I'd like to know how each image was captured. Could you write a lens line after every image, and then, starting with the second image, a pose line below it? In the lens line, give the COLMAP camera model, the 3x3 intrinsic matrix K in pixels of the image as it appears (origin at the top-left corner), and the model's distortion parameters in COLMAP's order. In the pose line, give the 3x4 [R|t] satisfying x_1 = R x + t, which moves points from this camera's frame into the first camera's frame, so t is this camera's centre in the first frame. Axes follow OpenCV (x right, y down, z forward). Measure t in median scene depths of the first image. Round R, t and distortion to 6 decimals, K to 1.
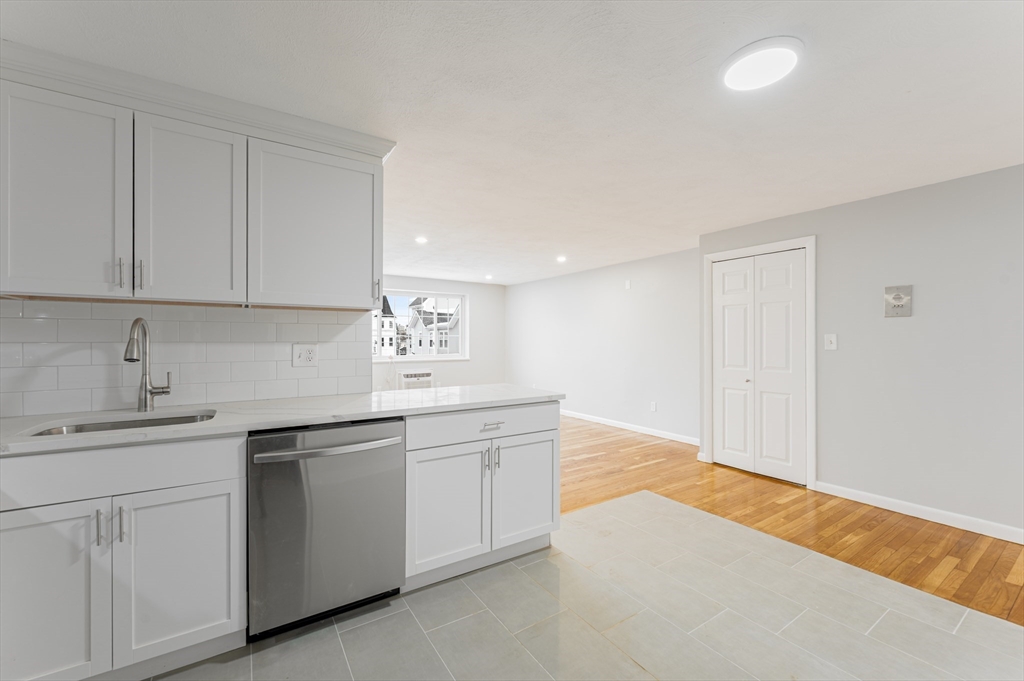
lens RADIAL K [[411.6, 0, 512.0], [0, 411.6, 340.5], [0, 0, 1]] dist [-0.000597, 0.000042]
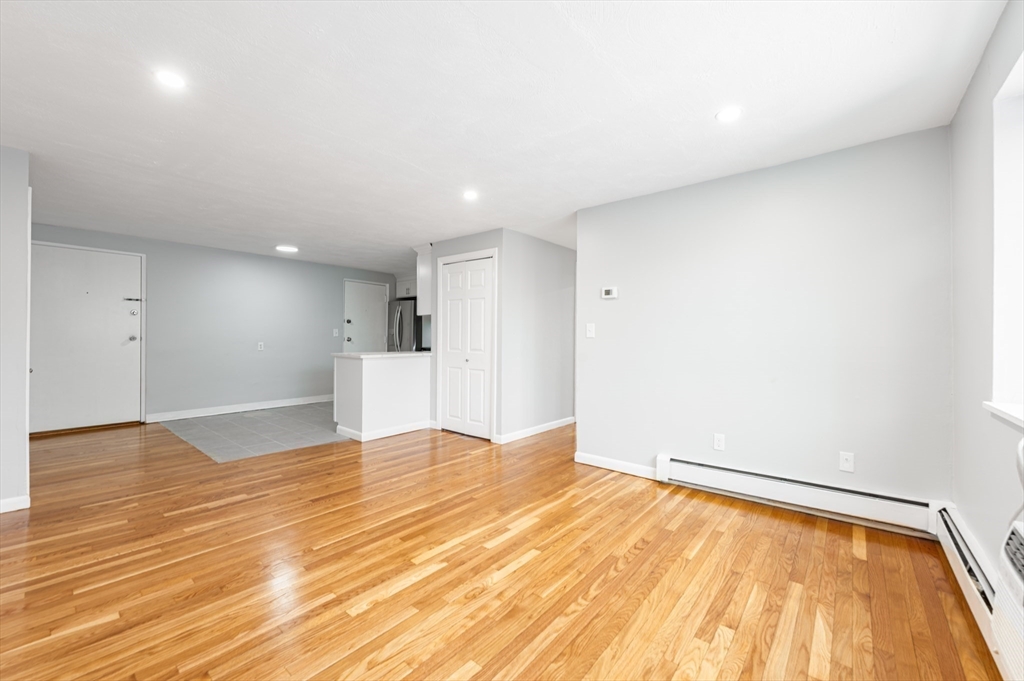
lens RADIAL K [[409.5, 0, 511.6], [0, 409.5, 337.7], [0, 0, 1]] dist [-0.000921, -0.000126]
pose [[-0.955226, -0.007775, -0.295776, -0.065013], [-0.009038, 0.999955, 0.002902, 0.021926], [0.295740, 0.005445, -0.955253, 1.739904]]
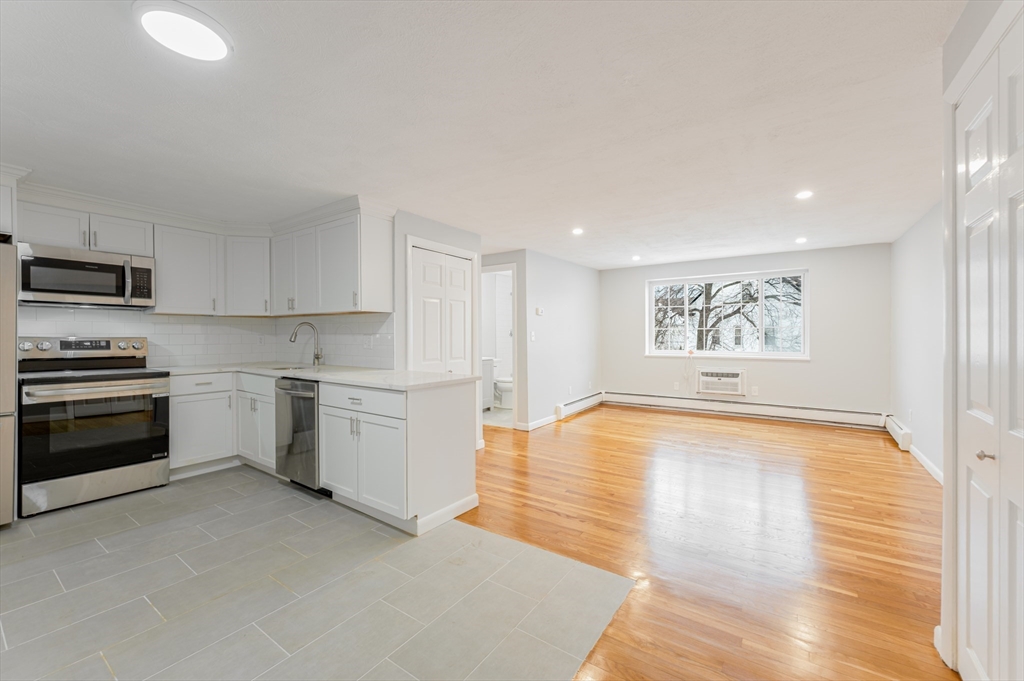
lens RADIAL K [[409.5, 0, 511.6], [0, 409.5, 337.7], [0, 0, 1]] dist [-0.000921, -0.000126]
pose [[0.377385, 0.005309, -0.926041, 0.625299], [0.001459, 0.999979, 0.006328, 0.005175], [0.926055, -0.003739, 0.377370, 0.475376]]
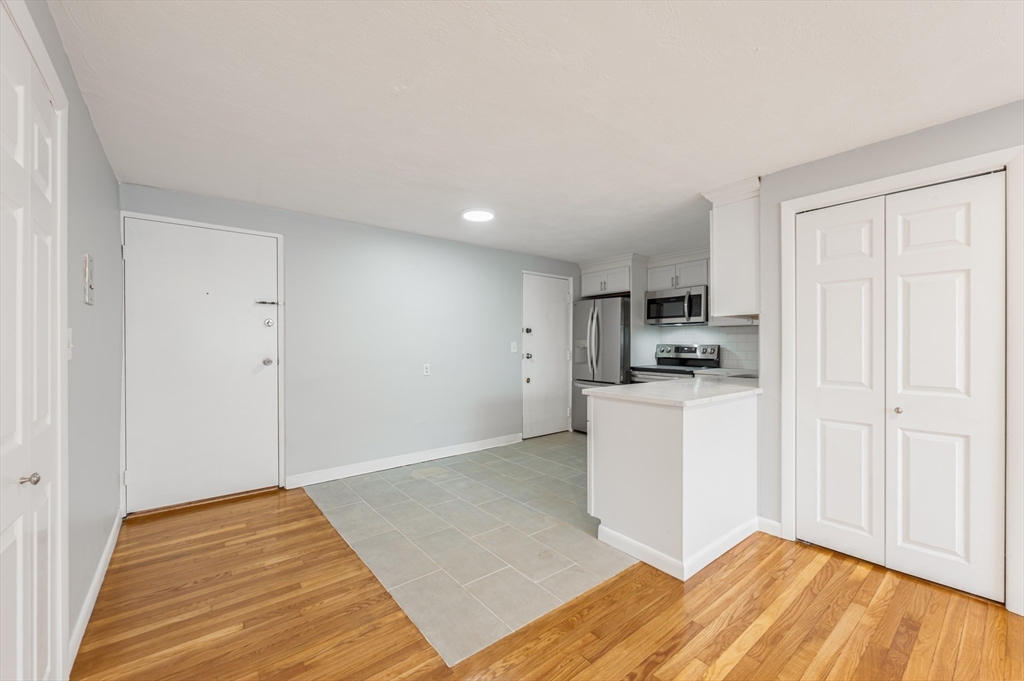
lens RADIAL K [[410.2, 0, 511.0], [0, 410.2, 345.6], [0, 0, 1]] dist [-0.001186, 0.000394]
pose [[-0.995173, 0.002751, -0.098095, 0.234594], [0.002506, 0.999993, 0.002616, 0.005938], [0.098101, 0.002358, -0.995174, 1.132390]]
